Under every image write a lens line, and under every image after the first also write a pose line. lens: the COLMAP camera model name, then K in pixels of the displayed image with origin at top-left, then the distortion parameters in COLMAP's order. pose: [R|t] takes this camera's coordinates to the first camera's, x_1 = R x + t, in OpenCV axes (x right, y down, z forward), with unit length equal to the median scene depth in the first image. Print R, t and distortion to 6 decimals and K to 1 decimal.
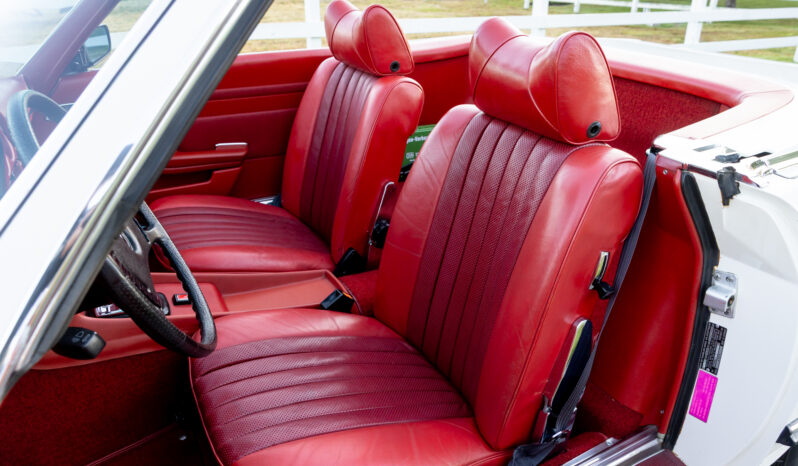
lens RADIAL K [[576.5, 0, 399.0], [0, 576.5, 233.0], [0, 0, 1]] dist [0.002801, -0.000500]
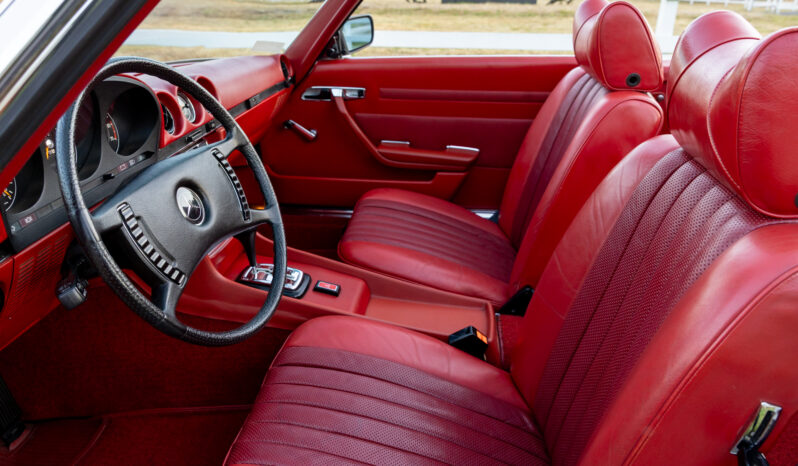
lens RADIAL K [[576.5, 0, 399.0], [0, 576.5, 233.0], [0, 0, 1]] dist [0.002801, -0.000500]
pose [[0.806975, 0.227913, -0.544837, 0.214058], [-0.239411, 0.969579, 0.050990, -0.048999], [0.539884, 0.089292, 0.836990, 0.183053]]
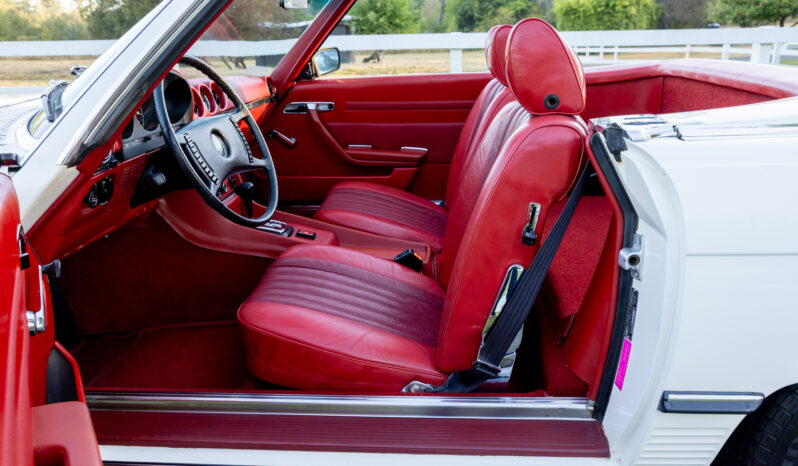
lens RADIAL K [[669.2, 0, 399.0], [0, 669.2, 233.0], [0, 0, 1]] dist [-0.005992, -0.000902]
pose [[0.820869, 0.127442, -0.556715, 0.565723], [-0.207386, 0.974762, -0.082646, 0.162881], [0.532132, 0.183297, 0.826582, -0.146234]]
